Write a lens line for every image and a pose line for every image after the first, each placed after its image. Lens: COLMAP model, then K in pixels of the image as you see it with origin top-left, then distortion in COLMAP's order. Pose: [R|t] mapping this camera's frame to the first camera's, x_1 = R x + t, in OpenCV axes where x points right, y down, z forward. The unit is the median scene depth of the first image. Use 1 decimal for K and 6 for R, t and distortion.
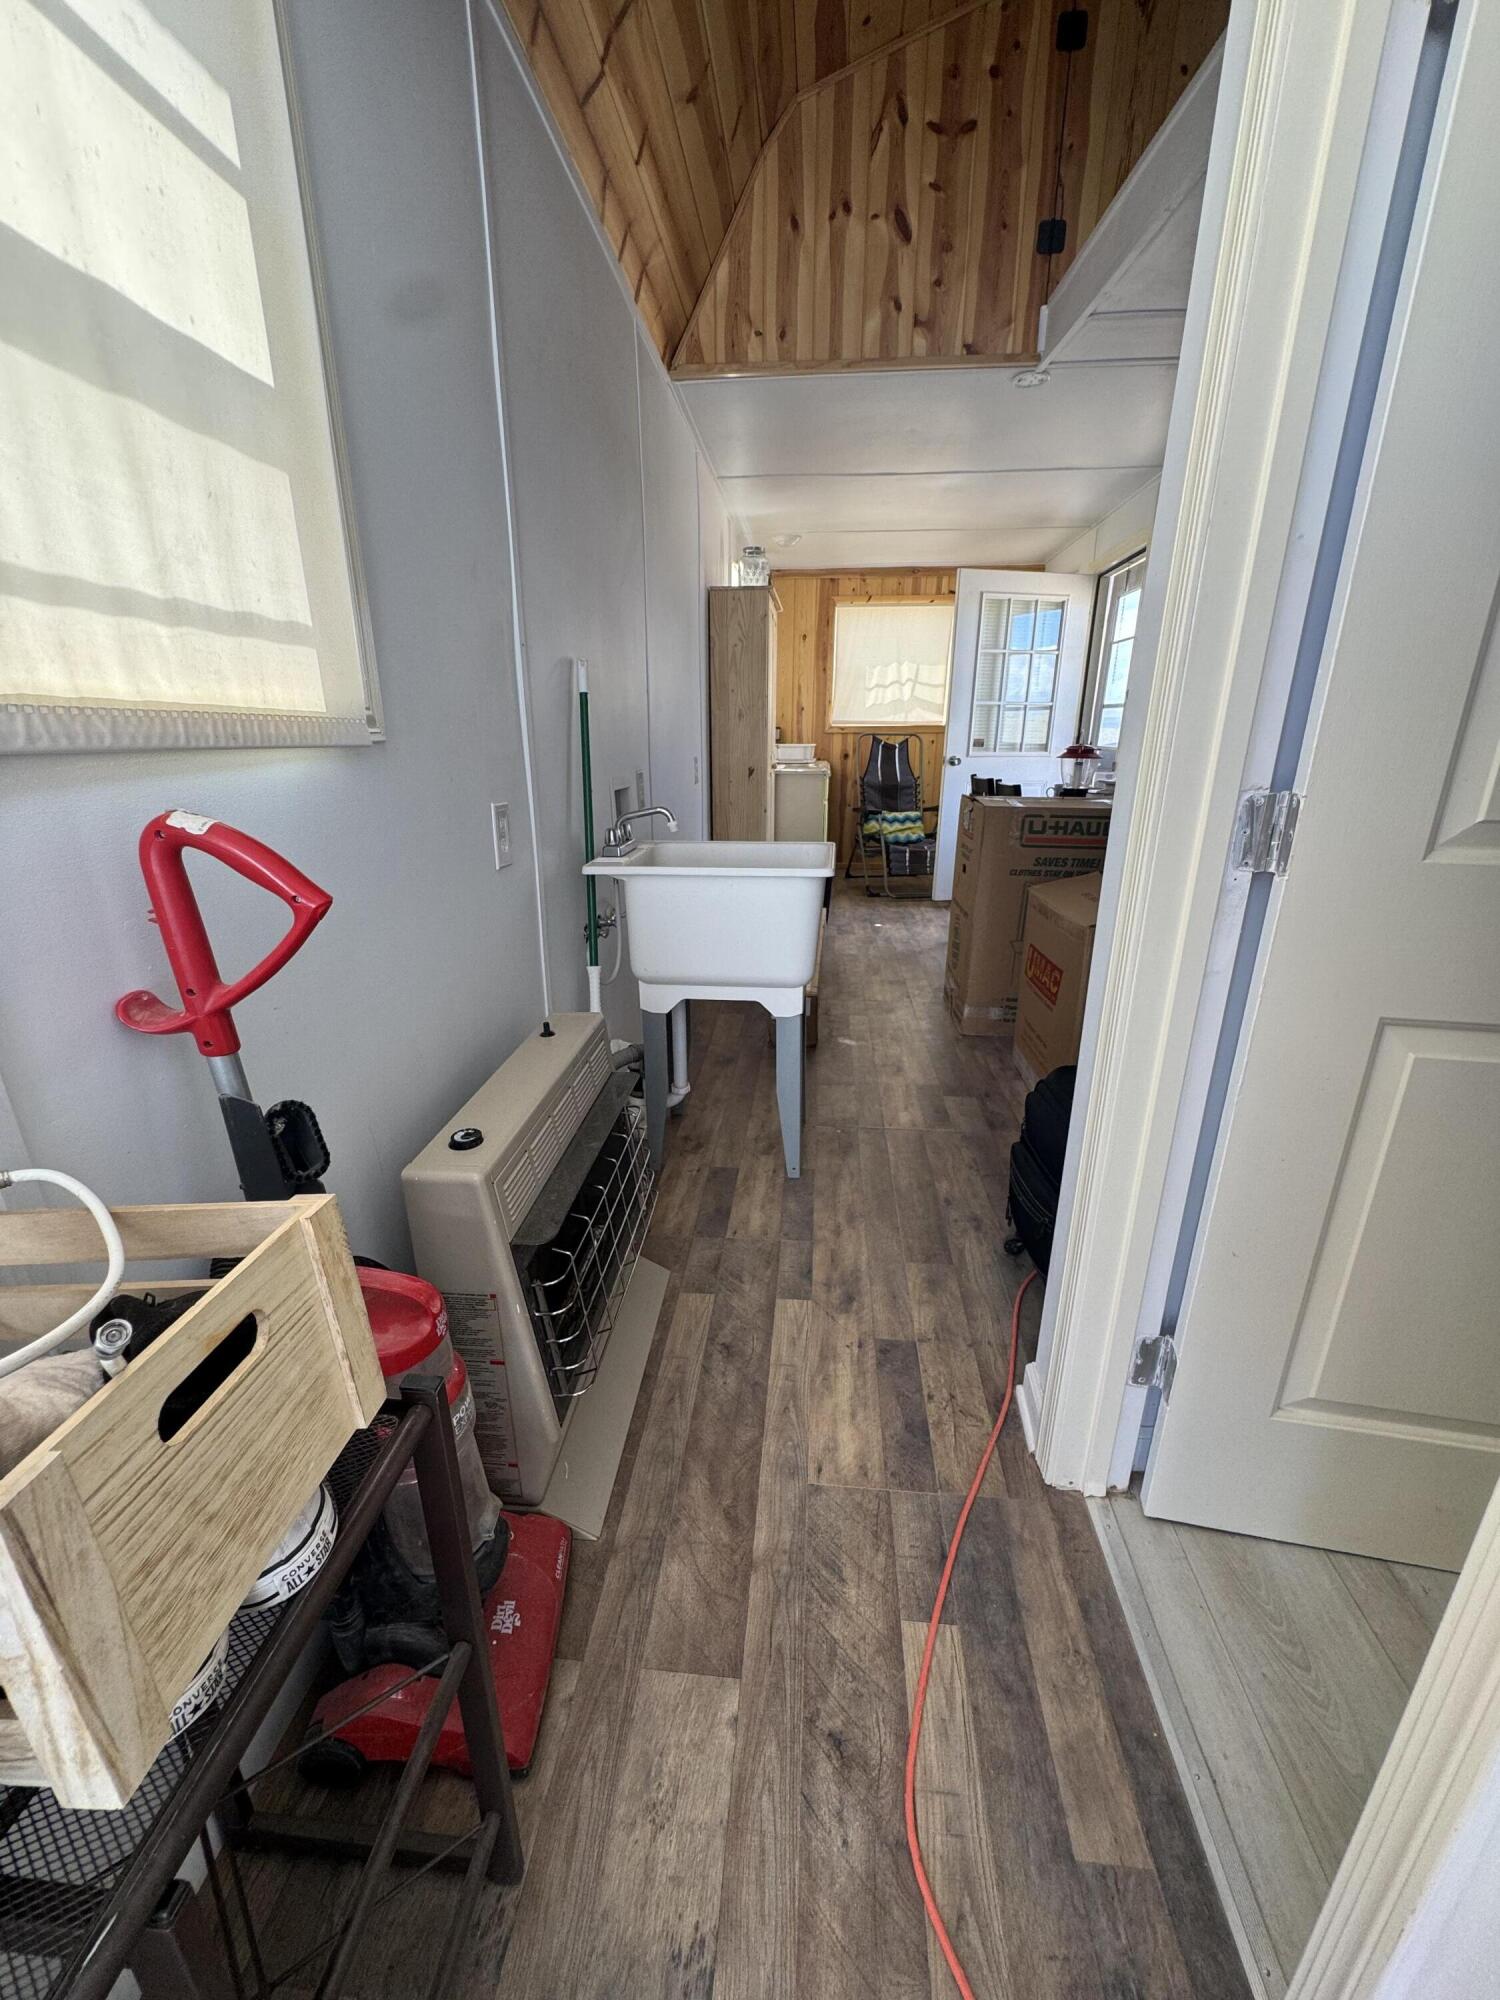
lens RADIAL K [[799.7, 0, 764.9], [0, 799.7, 1003.3], [0, 0, 1]] dist [0.001101, 0.000655]
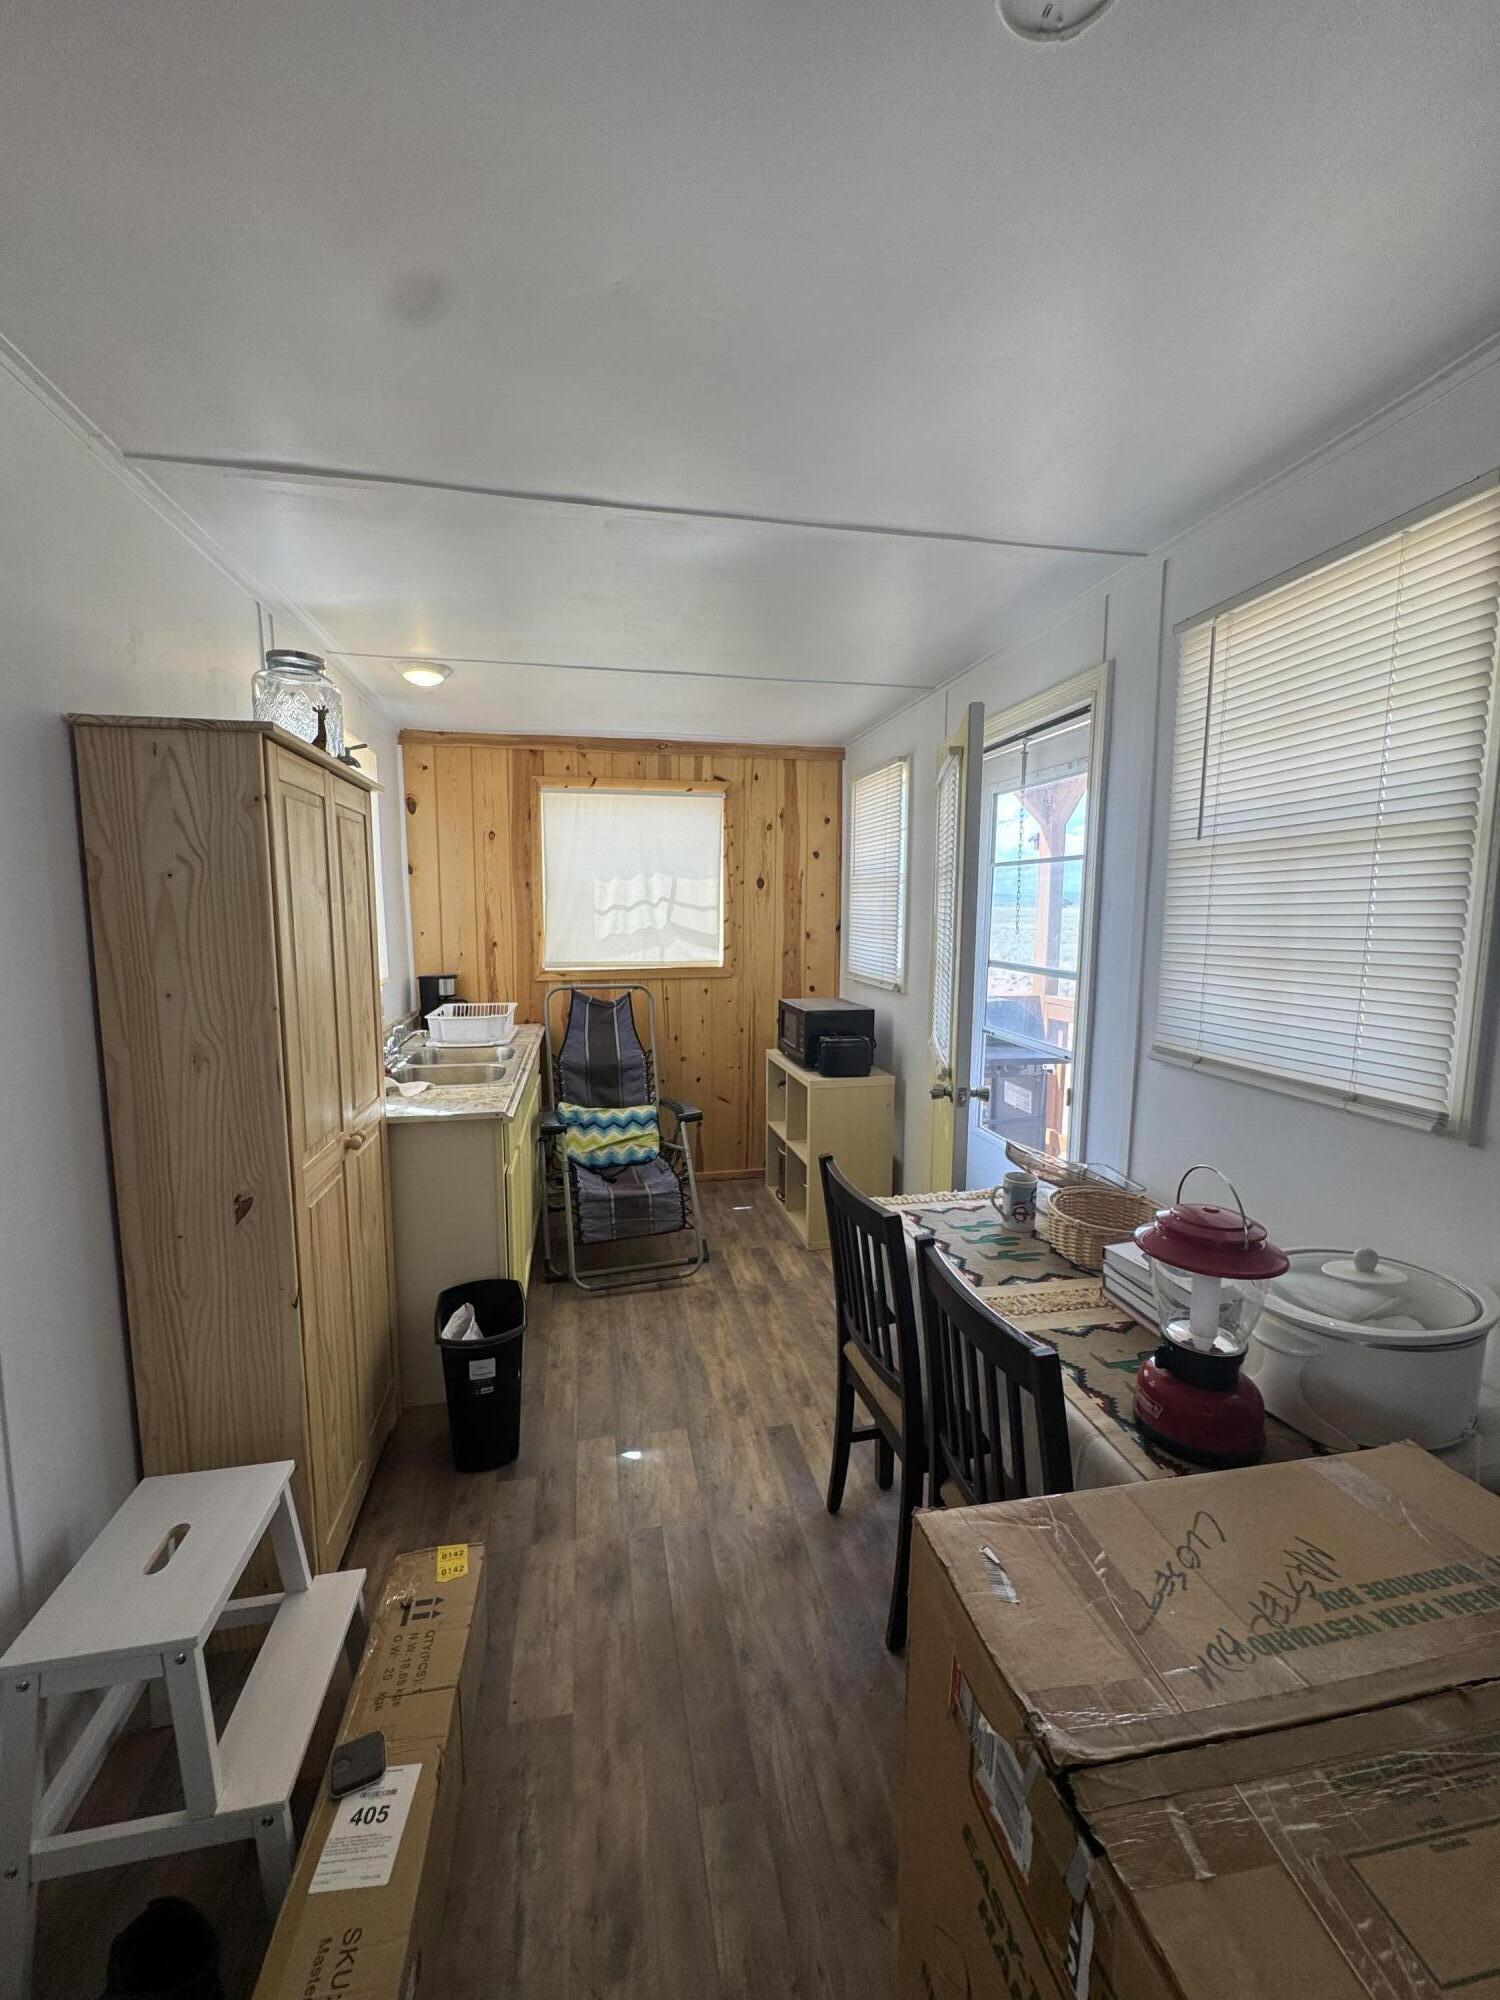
lens RADIAL K [[799.7, 0, 739.4], [0, 799.7, 1000.6], [0, 0, 1]] dist [0.001101, 0.000655]
pose [[0.965491, -0.032612, 0.258386, 0.071654], [0.086811, 0.975689, -0.201235, -0.194423], [-0.245541, 0.216721, 0.944850, 0.400378]]
